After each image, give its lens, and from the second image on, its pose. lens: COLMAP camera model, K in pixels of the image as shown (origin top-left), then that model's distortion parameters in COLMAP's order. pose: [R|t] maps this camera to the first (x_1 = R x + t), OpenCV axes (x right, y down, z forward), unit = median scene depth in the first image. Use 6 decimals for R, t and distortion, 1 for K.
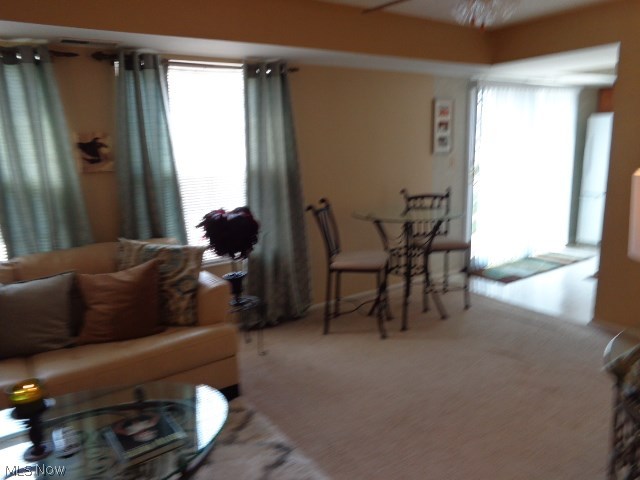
lens RADIAL K [[478.7, 0, 320.0], [0, 478.7, 240.0], [0, 0, 1]] dist [-0.006205, 0.004991]
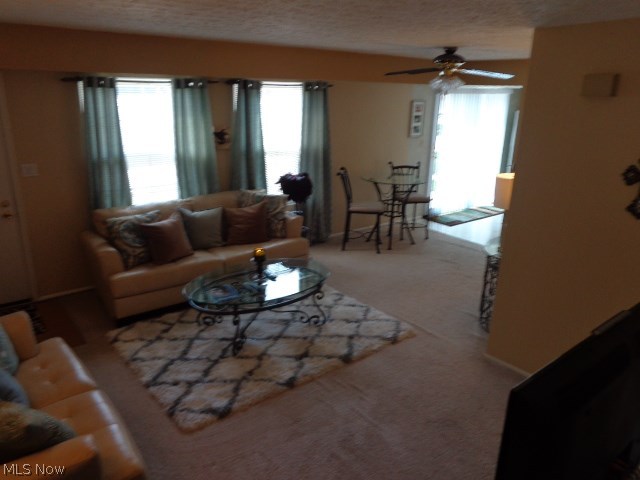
lens RADIAL K [[478.7, 0, 320.0], [0, 478.7, 240.0], [0, 0, 1]] dist [-0.006205, 0.004991]
pose [[0.995400, 0.026116, 0.092179, -0.210396], [-0.035464, 0.994226, 0.101277, -0.004403], [-0.089001, -0.104080, 0.990579, -0.597557]]
